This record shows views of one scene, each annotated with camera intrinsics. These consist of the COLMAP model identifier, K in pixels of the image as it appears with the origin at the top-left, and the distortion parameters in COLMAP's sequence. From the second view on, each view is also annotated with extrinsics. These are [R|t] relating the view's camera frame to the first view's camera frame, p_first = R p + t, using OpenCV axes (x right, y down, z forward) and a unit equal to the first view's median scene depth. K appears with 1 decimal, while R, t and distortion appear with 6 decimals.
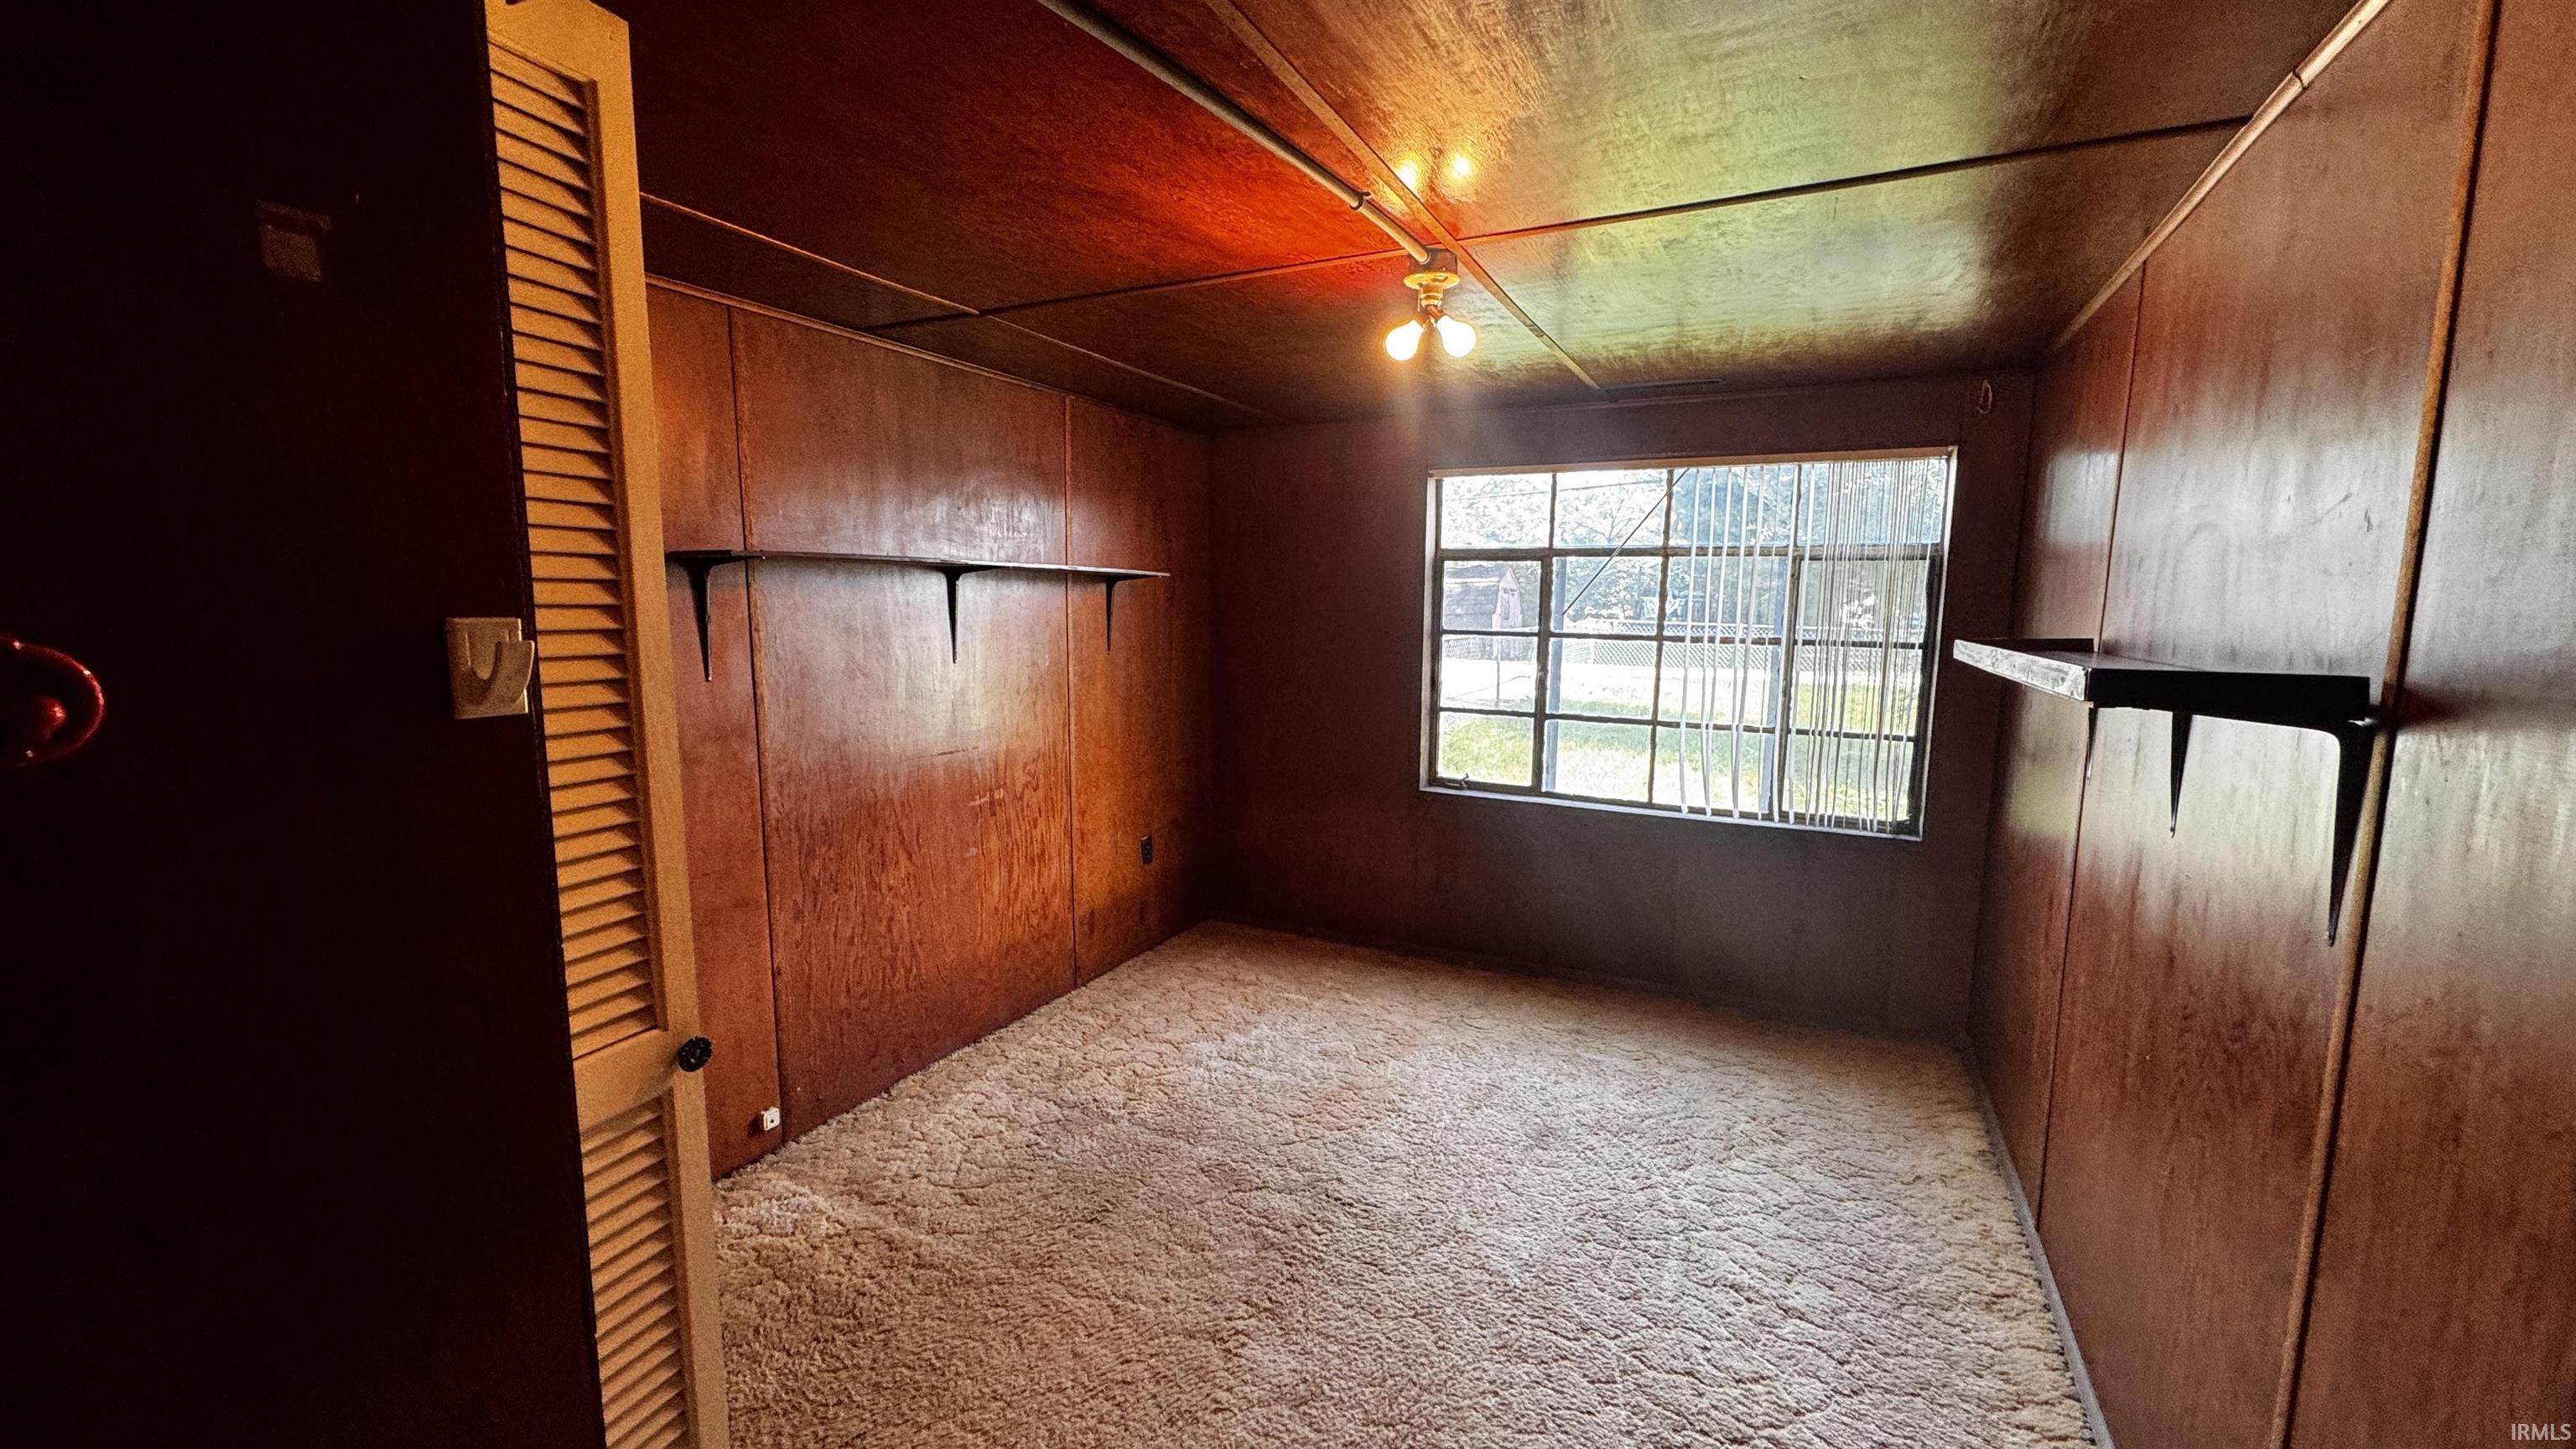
lens RADIAL K [[1030.3, 0, 1275.9], [0, 1030.3, 723.0], [0, 0, 1]] dist [-0.003147, -0.000158]
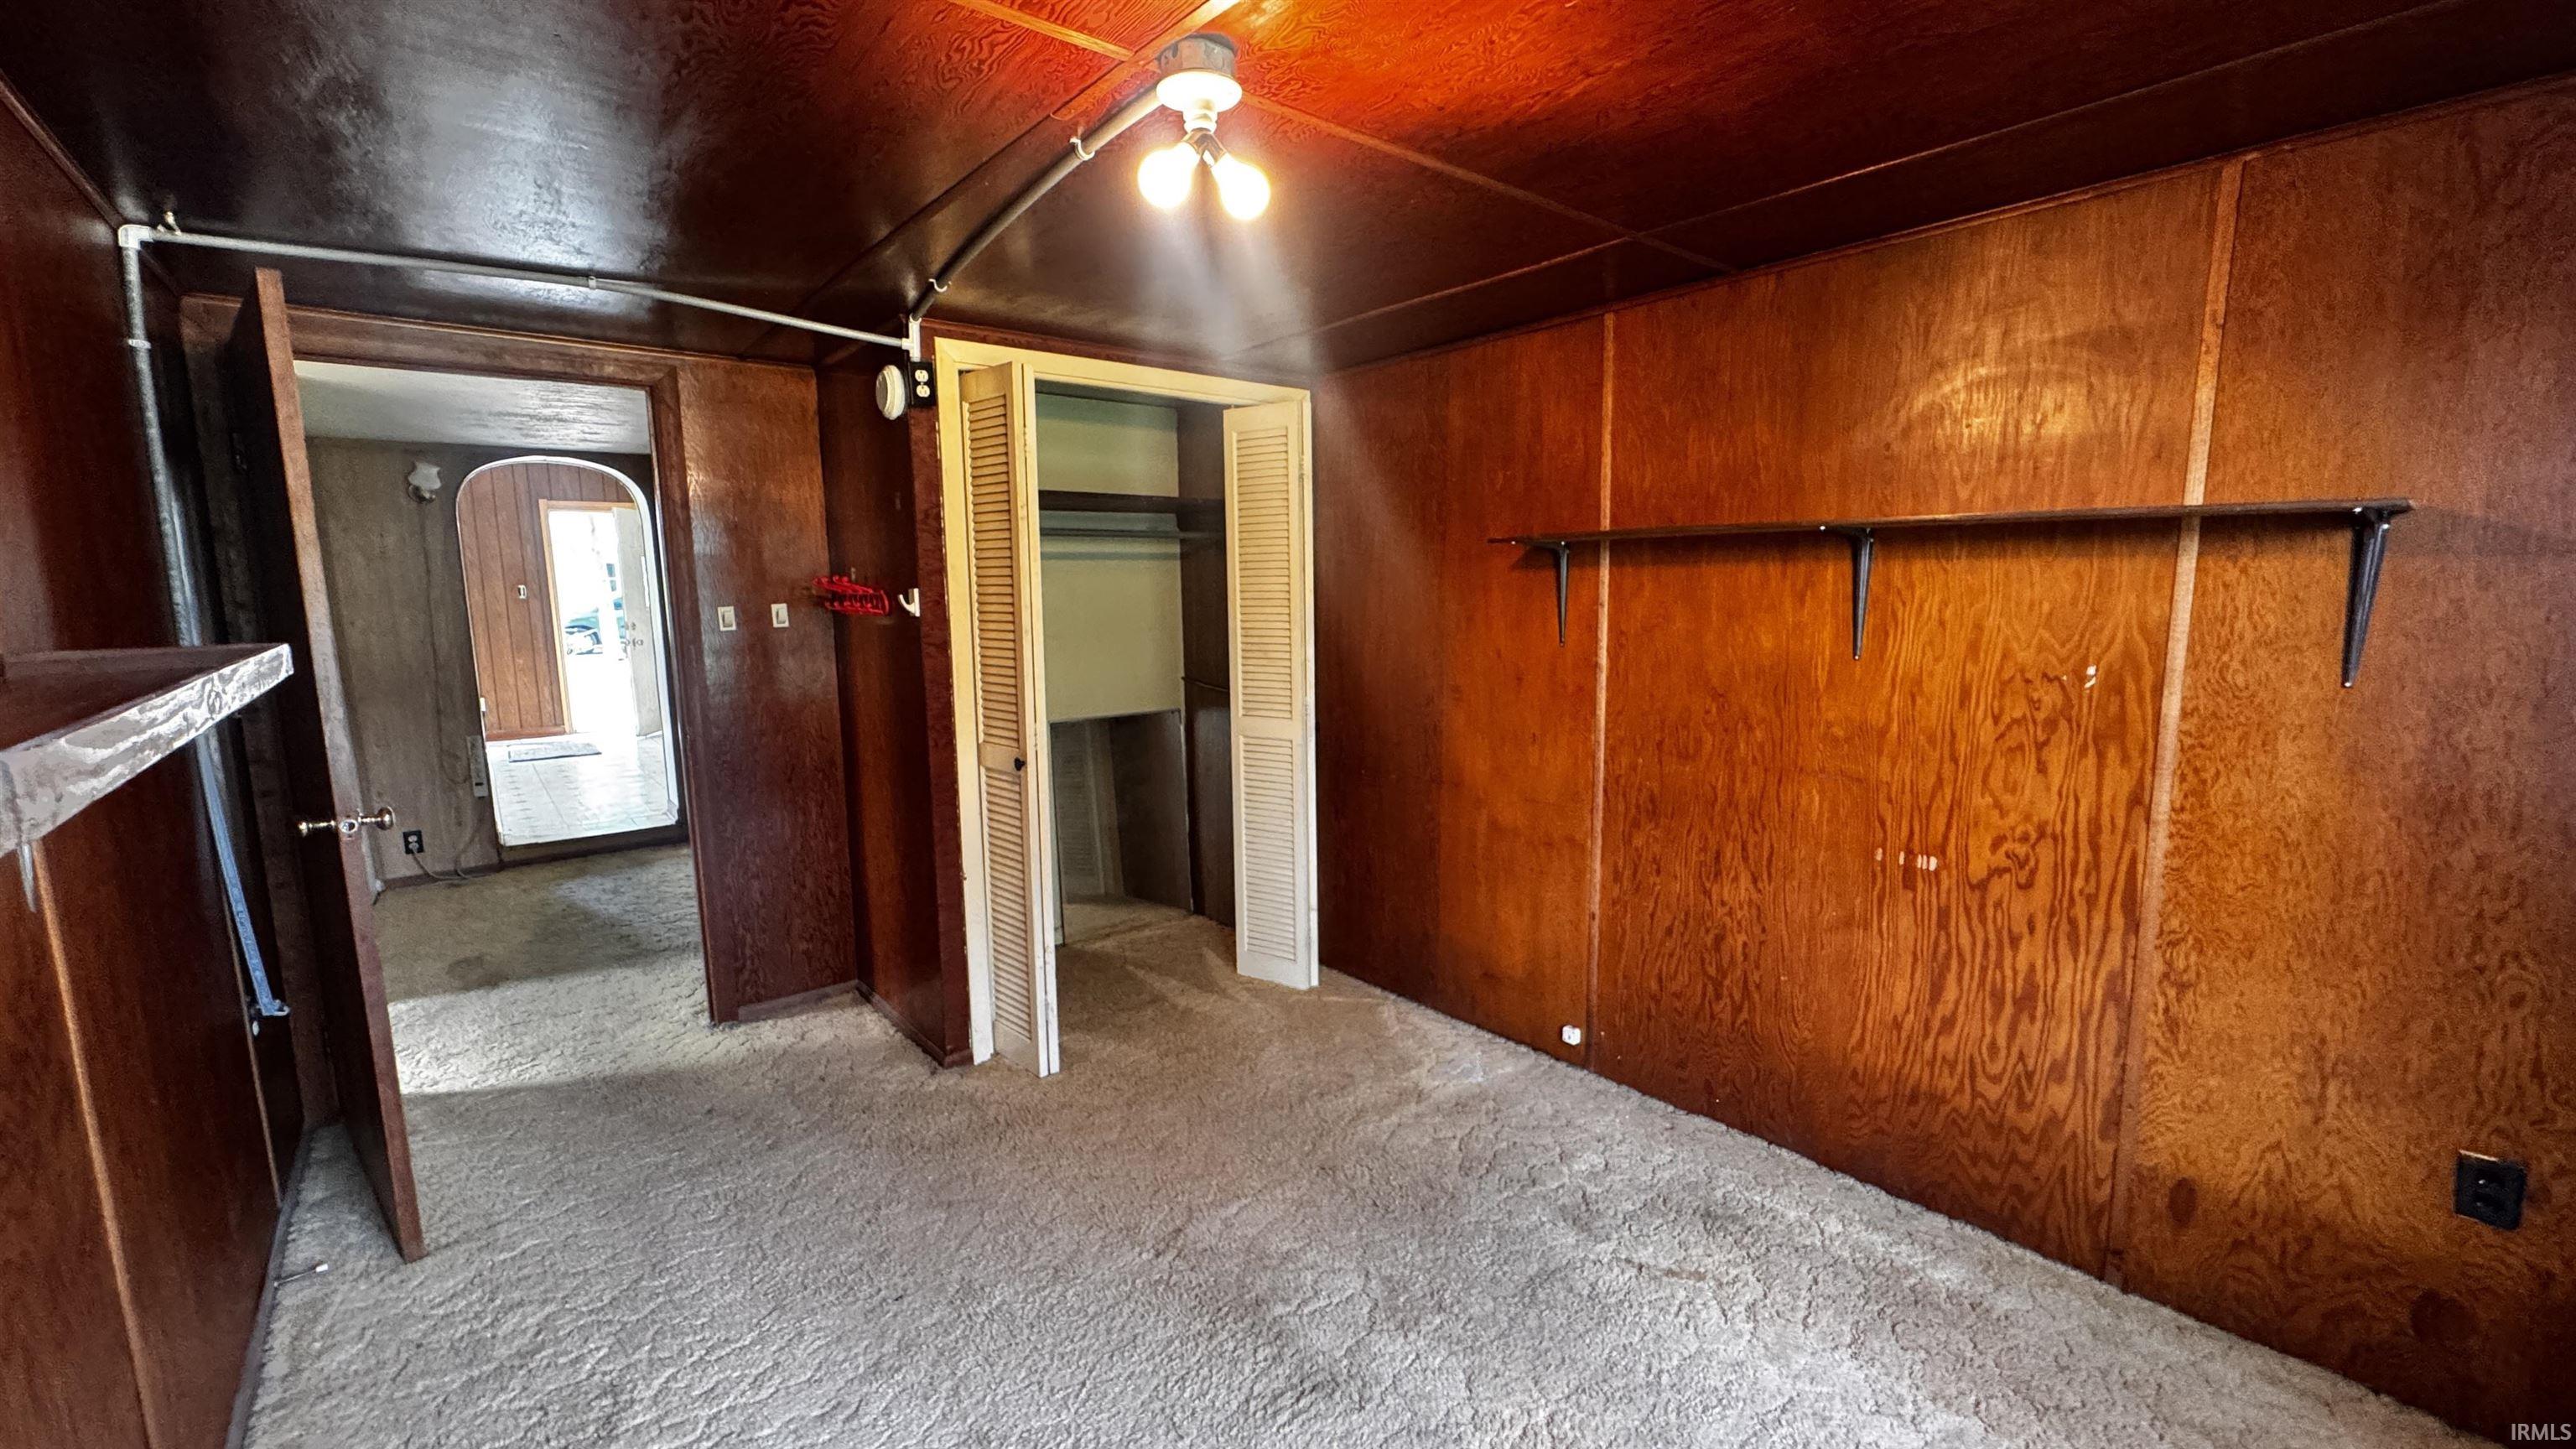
lens RADIAL K [[1030.3, 0, 1279.0], [0, 1030.3, 728.0], [0, 0, 1]] dist [-0.003147, -0.000158]
pose [[-0.401580, 0.118868, -0.908077, 0.490665], [-0.106659, 0.978724, 0.175283, -0.087840], [0.909592, 0.167245, -0.380357, 0.839272]]
